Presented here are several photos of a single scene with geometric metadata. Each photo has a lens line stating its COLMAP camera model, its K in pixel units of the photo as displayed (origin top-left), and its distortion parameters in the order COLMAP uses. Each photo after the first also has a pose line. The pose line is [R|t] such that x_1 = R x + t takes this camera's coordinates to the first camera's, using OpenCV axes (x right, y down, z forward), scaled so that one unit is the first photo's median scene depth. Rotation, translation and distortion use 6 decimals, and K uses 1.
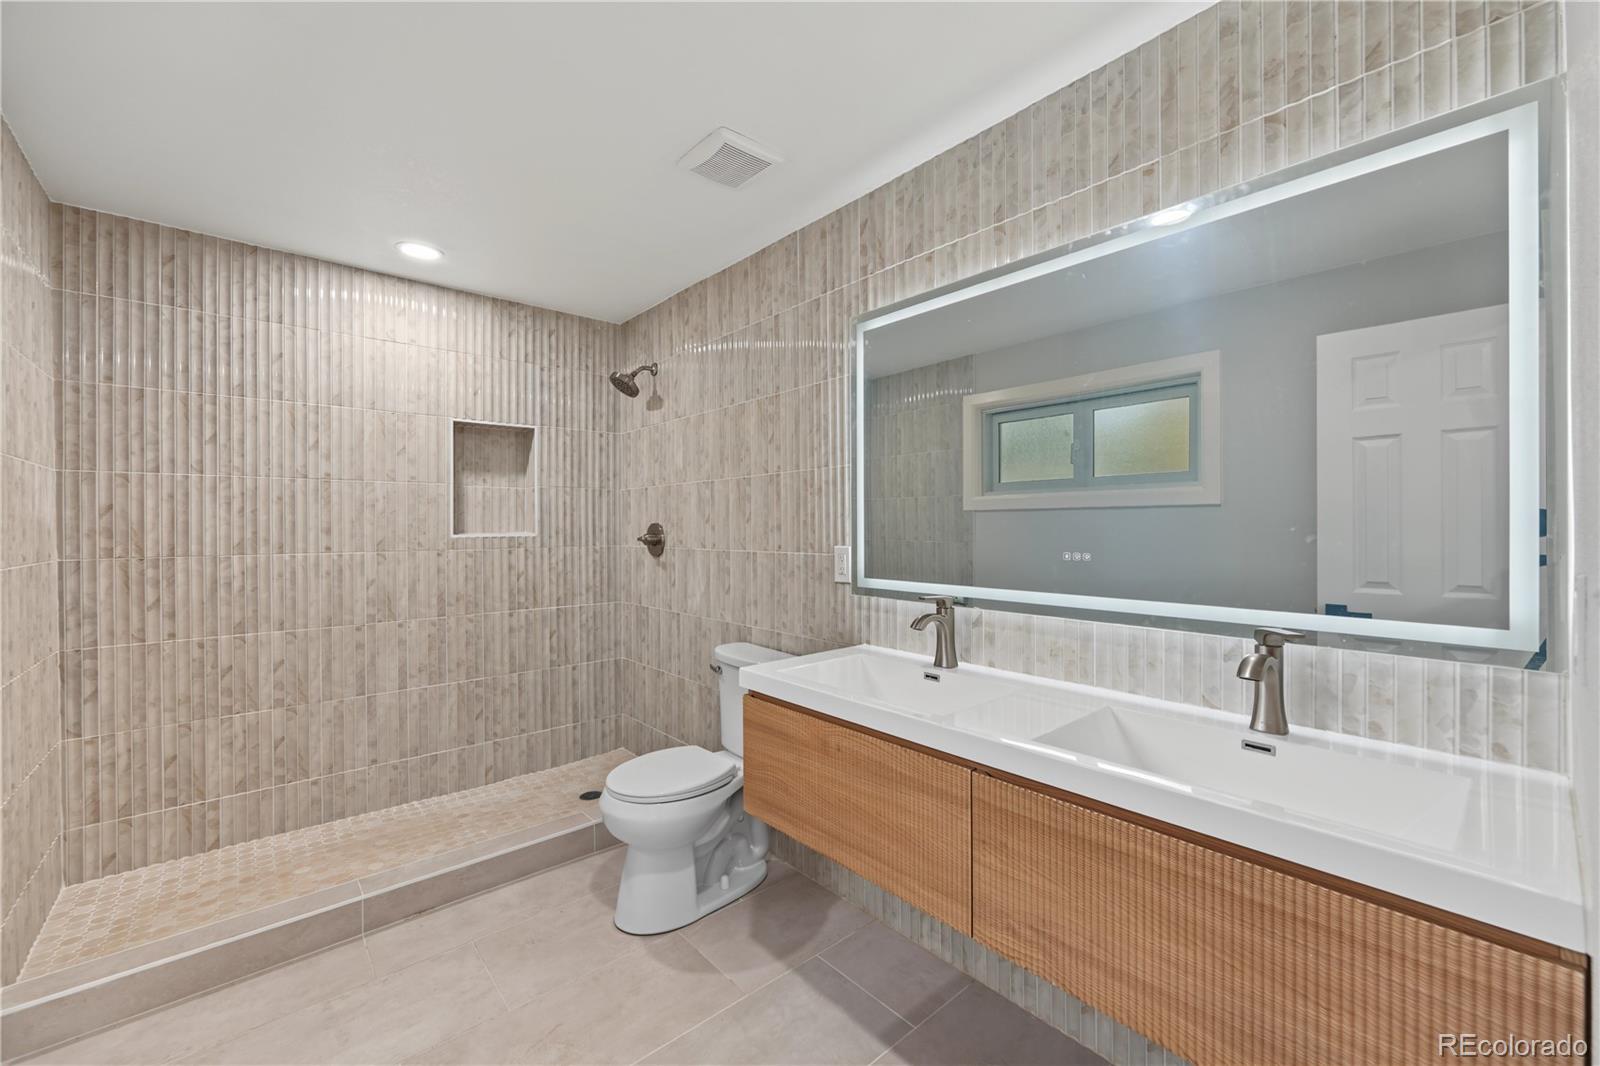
lens RADIAL K [[643.3, 0, 800.4], [0, 643.3, 523.8], [0, 0, 1]] dist [-0.003174, 0.000868]
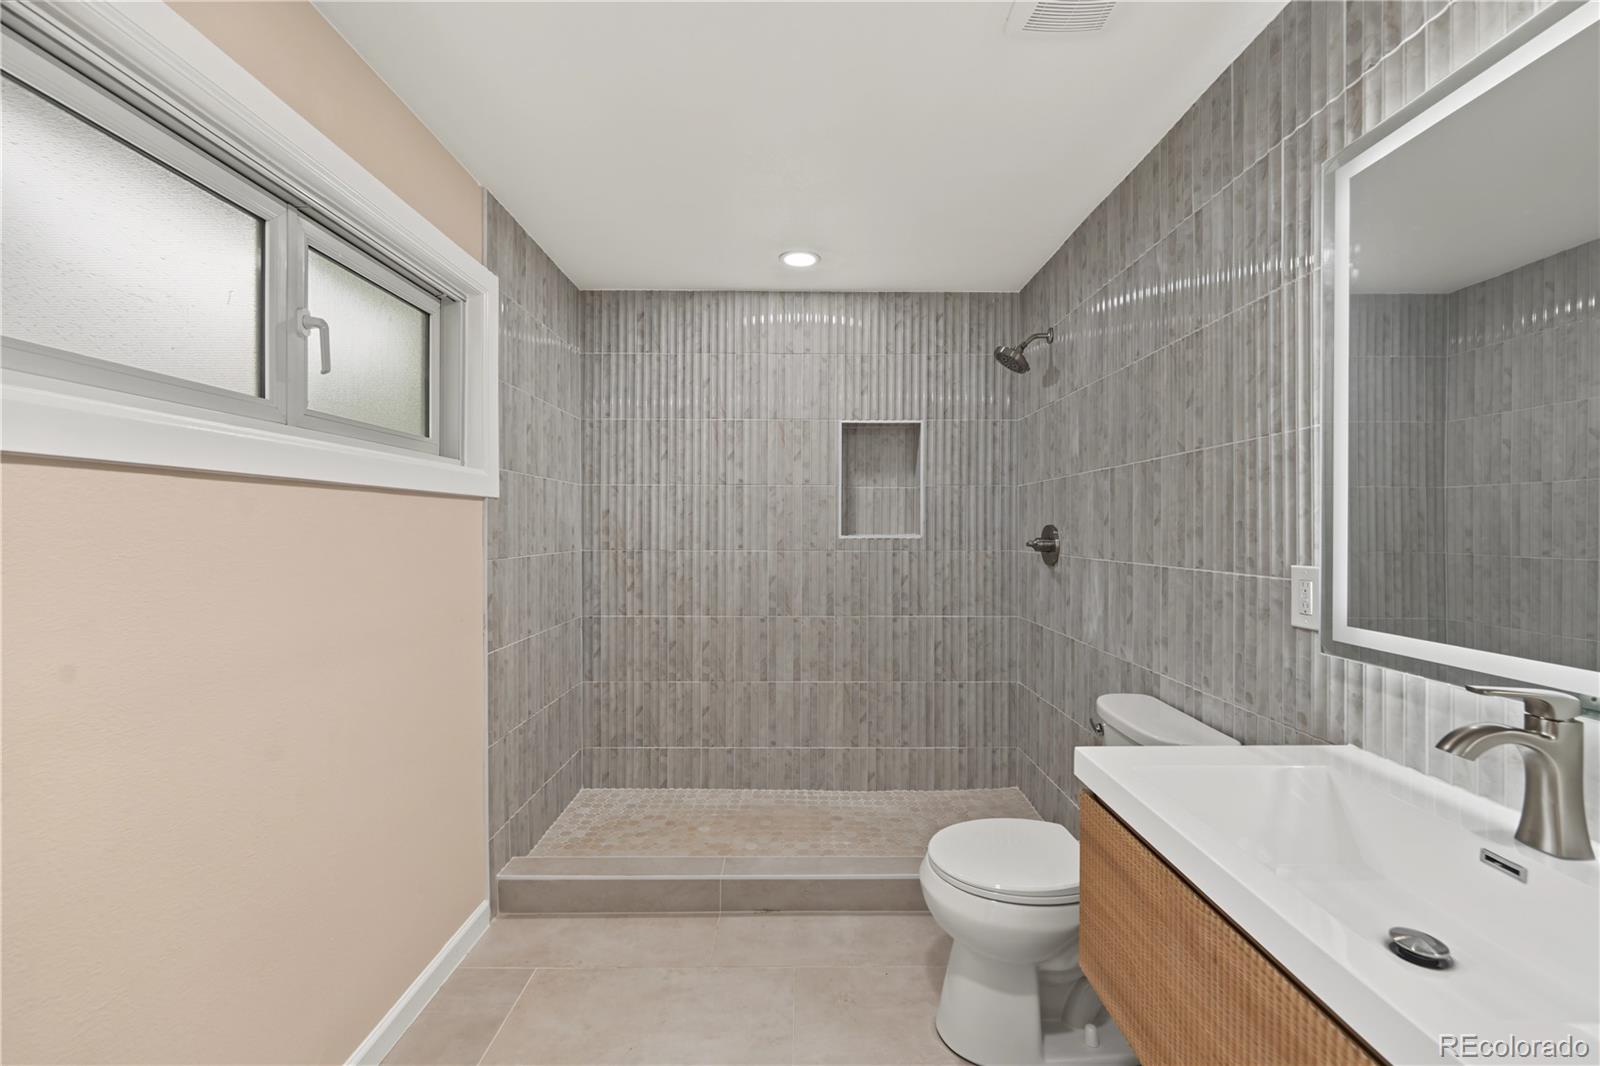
lens RADIAL K [[643.3, 0, 798.8], [0, 643.3, 527.8], [0, 0, 1]] dist [-0.003174, 0.000868]
pose [[0.756247, 0.006953, -0.654250, 0.086696], [-0.003662, 0.999973, 0.006395, -0.001659], [0.654276, -0.002440, 0.756252, 0.232563]]
